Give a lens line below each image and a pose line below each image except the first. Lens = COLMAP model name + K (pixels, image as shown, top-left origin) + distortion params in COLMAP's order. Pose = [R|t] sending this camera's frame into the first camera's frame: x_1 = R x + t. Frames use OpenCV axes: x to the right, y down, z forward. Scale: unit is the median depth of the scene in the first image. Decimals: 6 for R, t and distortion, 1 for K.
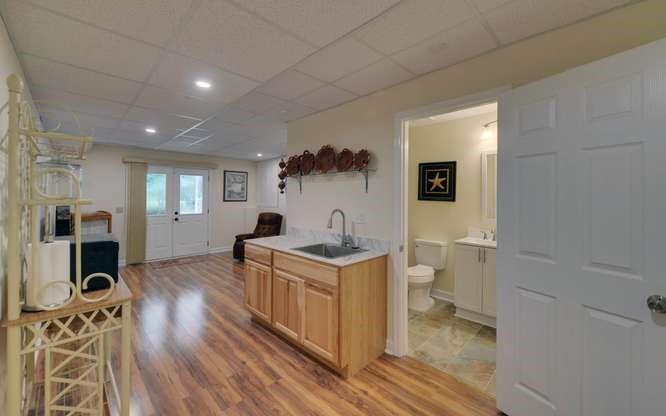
lens RADIAL K [[275.2, 0, 338.5], [0, 275.2, 202.5], [0, 0, 1]] dist [0.000815, 0.000085]
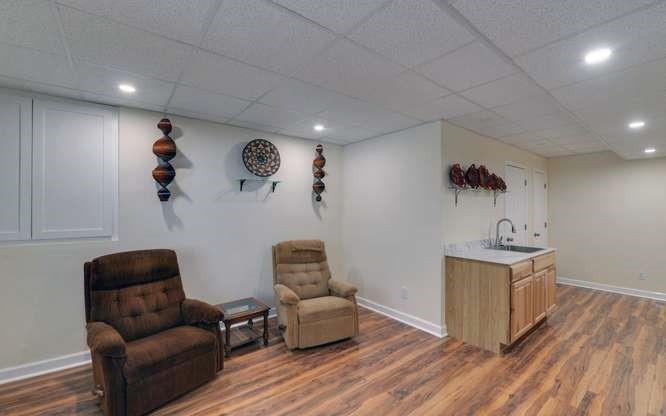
lens RADIAL K [[275.2, 0, 338.5], [0, 275.2, 202.5], [0, 0, 1]] dist [0.000815, 0.000085]
pose [[0.091775, 0.003888, 0.995772, -1.444884], [-0.000541, 0.999992, -0.003855, -0.051508], [-0.995780, -0.000185, 0.091776, 1.702773]]
